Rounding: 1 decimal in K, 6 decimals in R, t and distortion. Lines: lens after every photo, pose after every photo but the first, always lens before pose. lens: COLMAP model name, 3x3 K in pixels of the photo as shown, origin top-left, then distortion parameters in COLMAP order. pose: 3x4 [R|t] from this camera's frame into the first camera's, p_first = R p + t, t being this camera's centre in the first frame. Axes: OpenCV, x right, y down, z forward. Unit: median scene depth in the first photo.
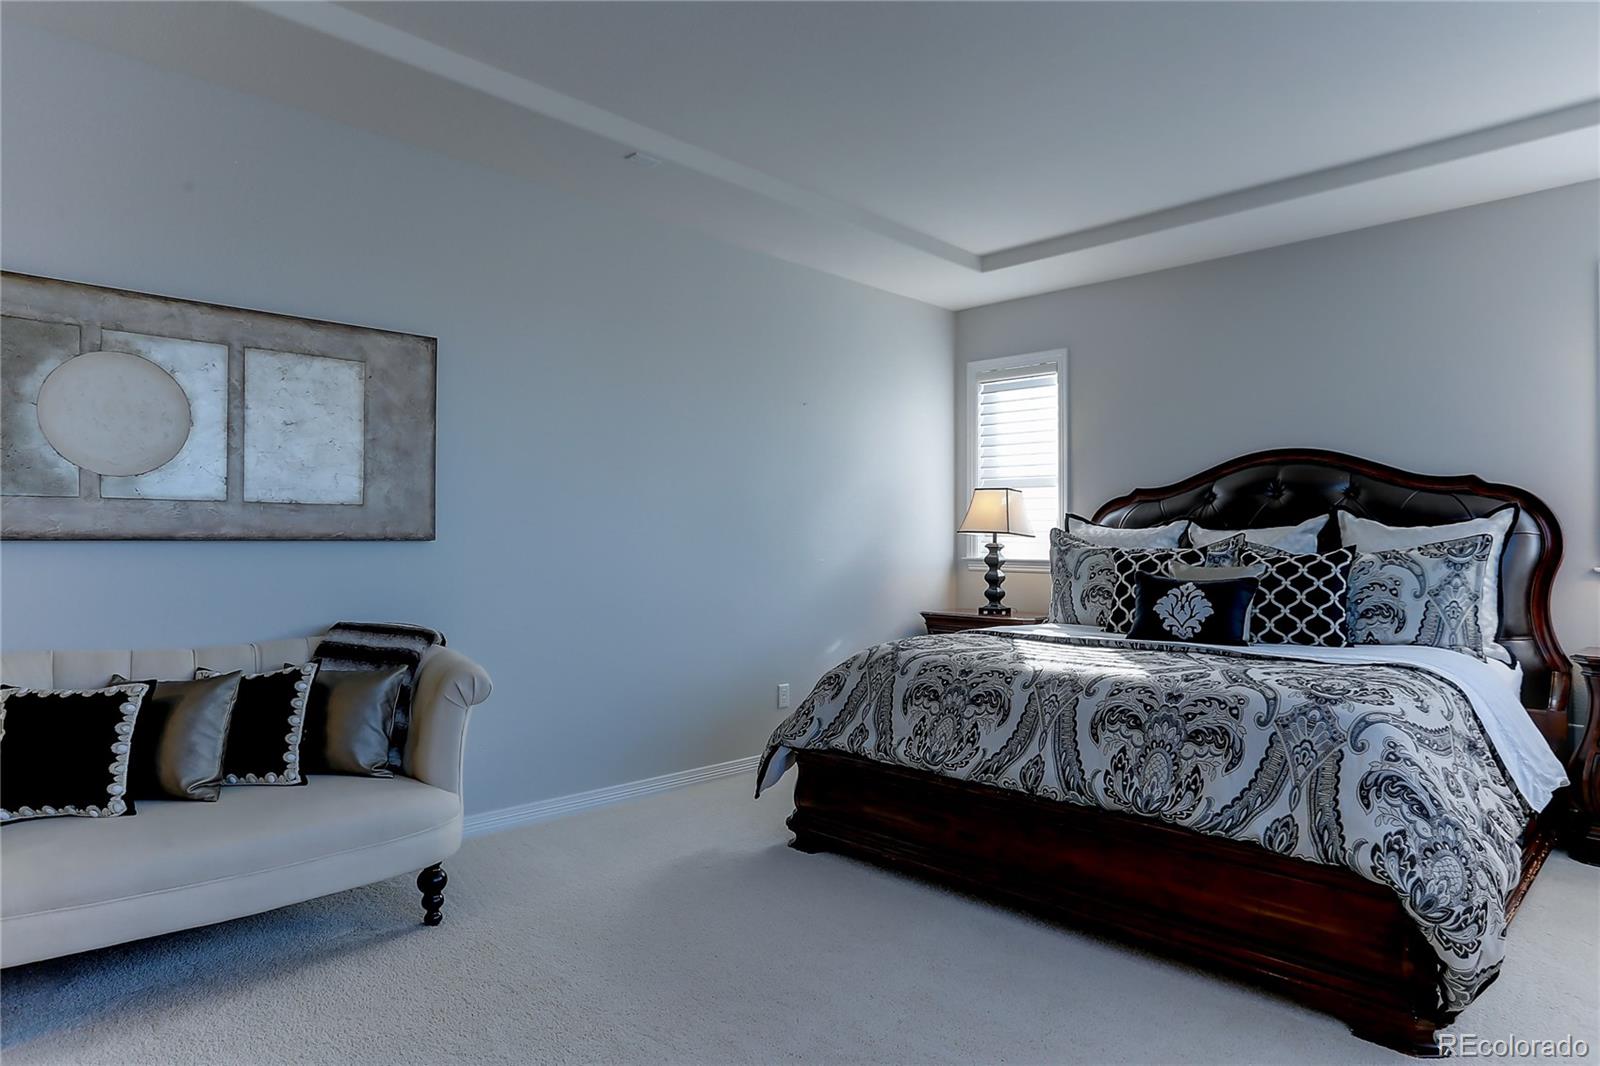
lens RADIAL K [[913.5, 0, 802.9], [0, 913.5, 531.4], [0, 0, 1]] dist [-0.030867, 0.006177]
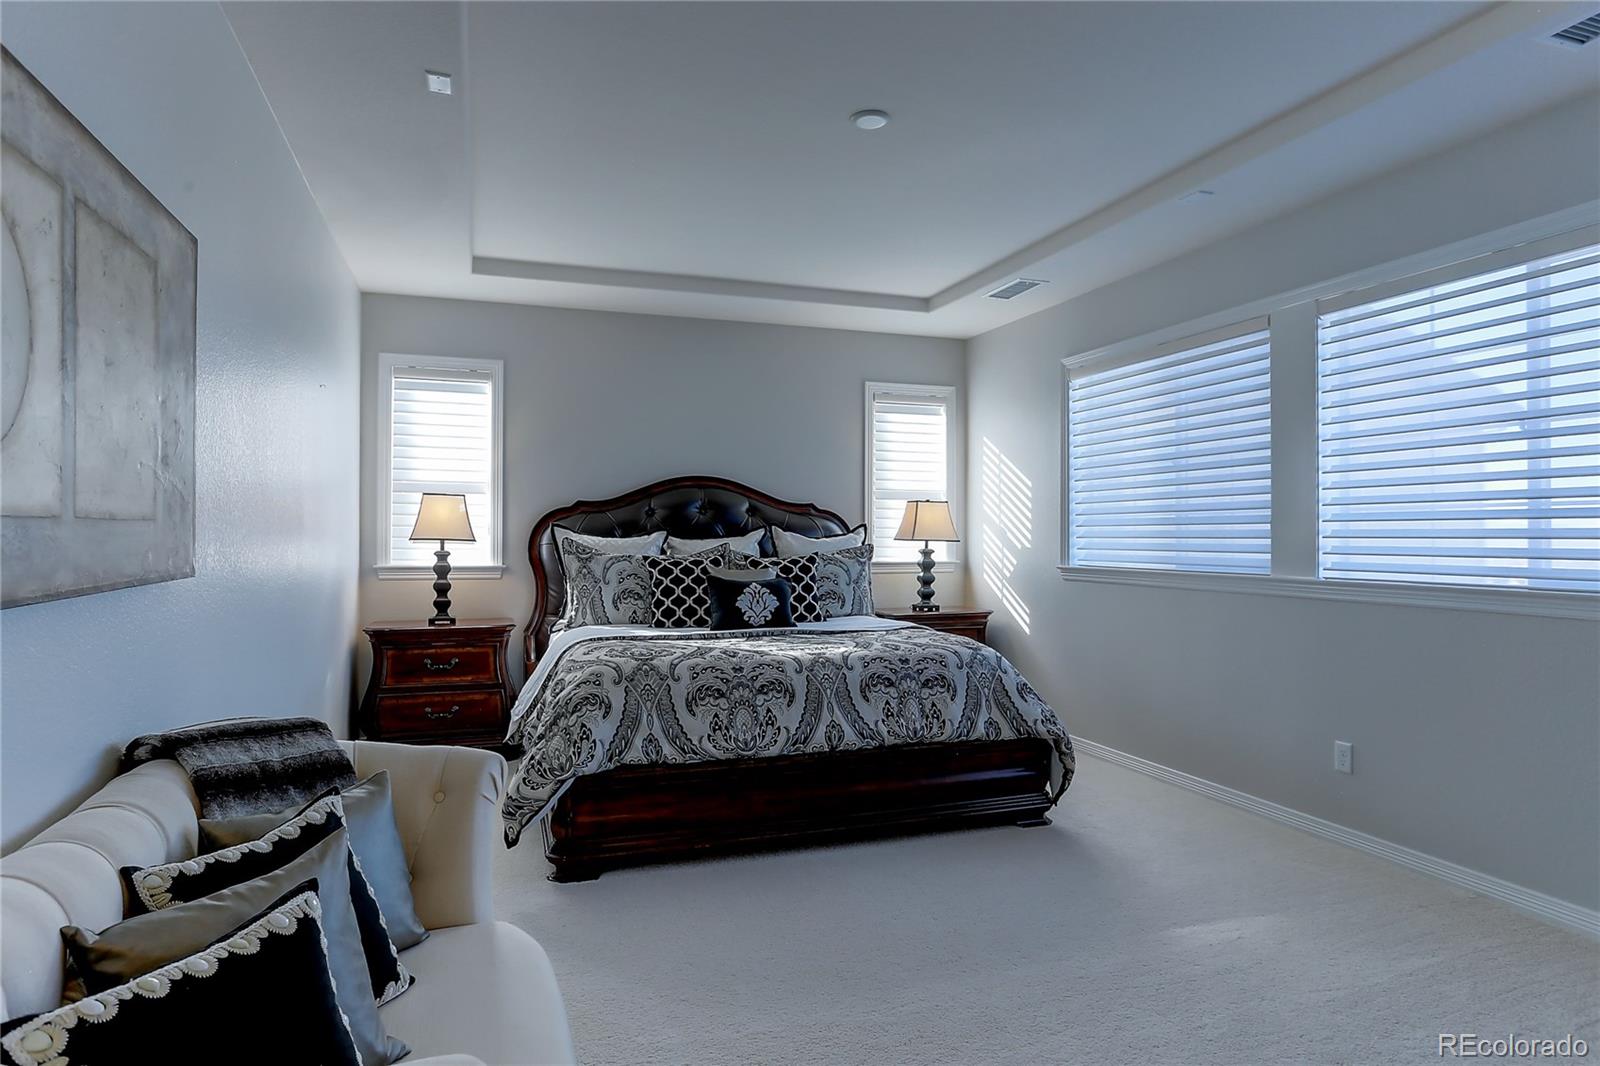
lens RADIAL K [[913.5, 0, 802.6], [0, 913.5, 528.2], [0, 0, 1]] dist [-0.030867, 0.006177]
pose [[0.441133, 0.003371, 0.897435, -0.746155], [-0.012226, 0.999923, 0.002254, -0.027025], [-0.897358, -0.011966, 0.441140, 0.364172]]
